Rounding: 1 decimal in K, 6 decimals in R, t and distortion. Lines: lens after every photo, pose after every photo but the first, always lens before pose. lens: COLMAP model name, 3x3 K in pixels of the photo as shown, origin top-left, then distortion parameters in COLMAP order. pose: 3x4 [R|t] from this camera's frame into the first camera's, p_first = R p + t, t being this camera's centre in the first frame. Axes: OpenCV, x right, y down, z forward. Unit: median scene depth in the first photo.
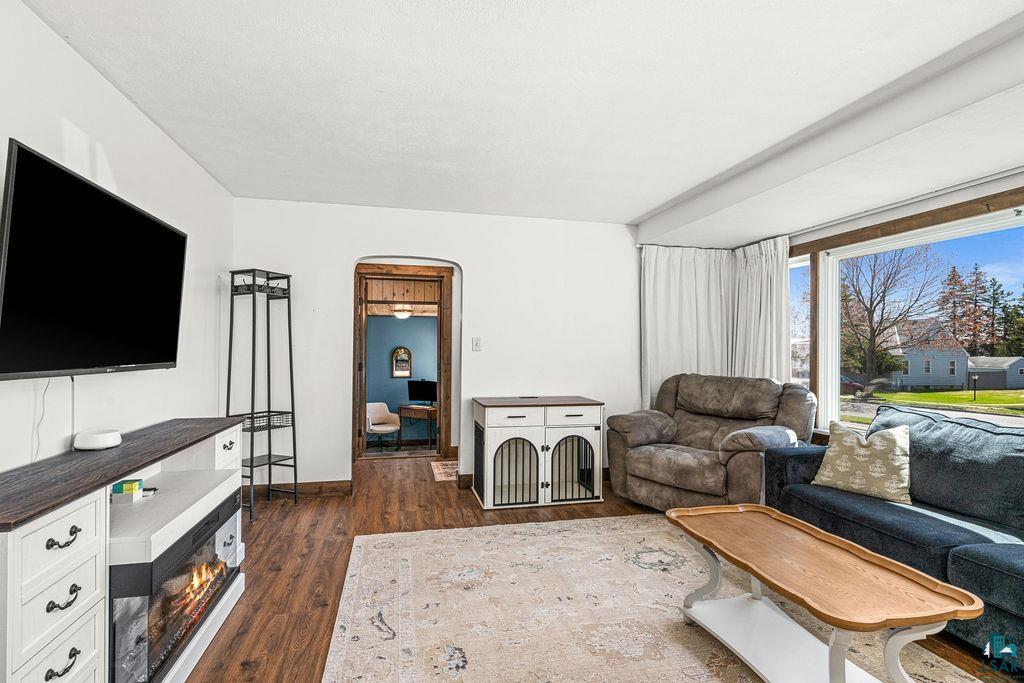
lens RADIAL K [[506.2, 0, 512.3], [0, 506.2, 345.6], [0, 0, 1]] dist [0.010711, -0.002237]
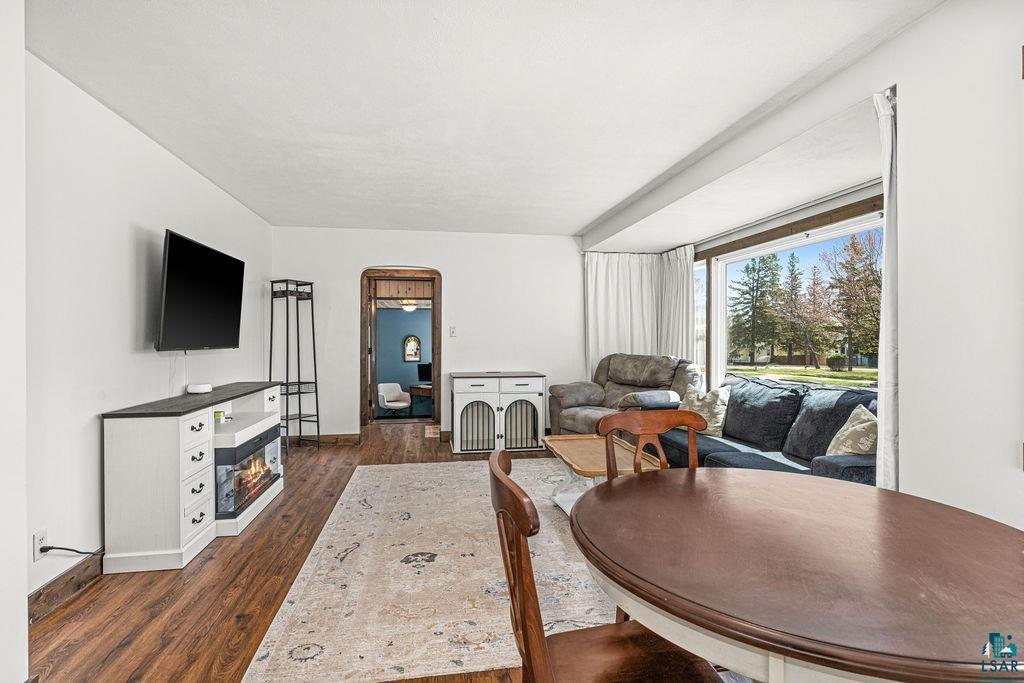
lens RADIAL K [[506.2, 0, 506.9], [0, 506.2, 338.4], [0, 0, 1]] dist [0.010711, -0.002237]
pose [[0.997776, -0.007895, -0.066184, 0.173761], [0.008454, 0.999931, 0.008174, 0.005650], [0.066115, -0.008715, 0.997774, -0.331178]]
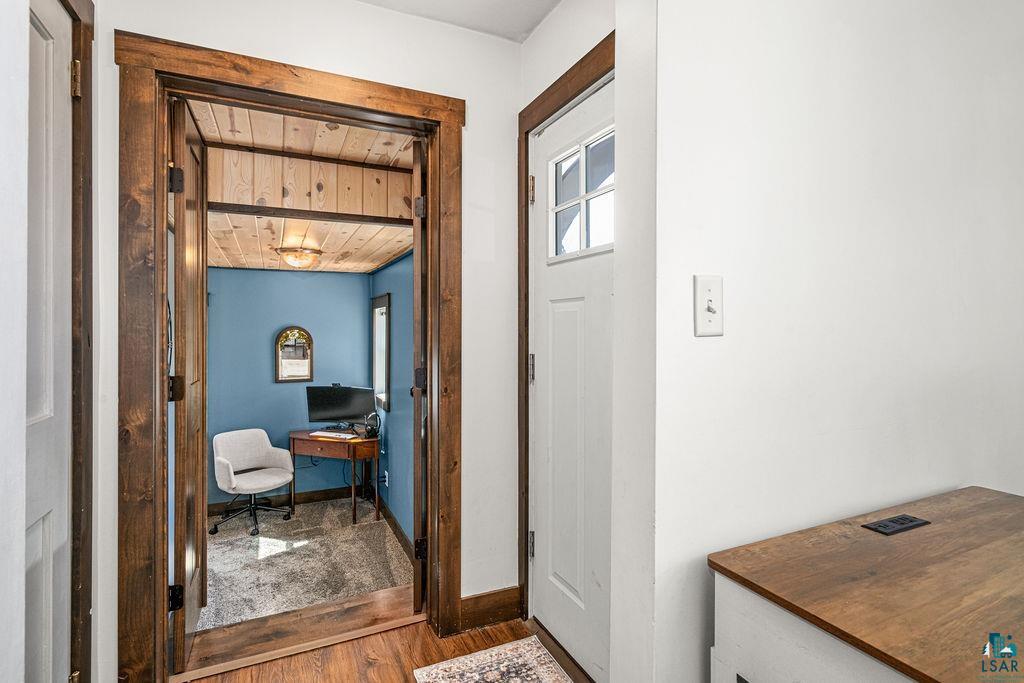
lens RADIAL K [[506.2, 0, 512.6], [0, 506.2, 311.0], [0, 0, 1]] dist [0.010711, -0.002237]
pose [[0.977930, -0.008114, 0.208777, -0.234123], [0.012668, 0.999710, -0.020486, 0.001711], [-0.208551, 0.022678, 0.977749, 0.944850]]
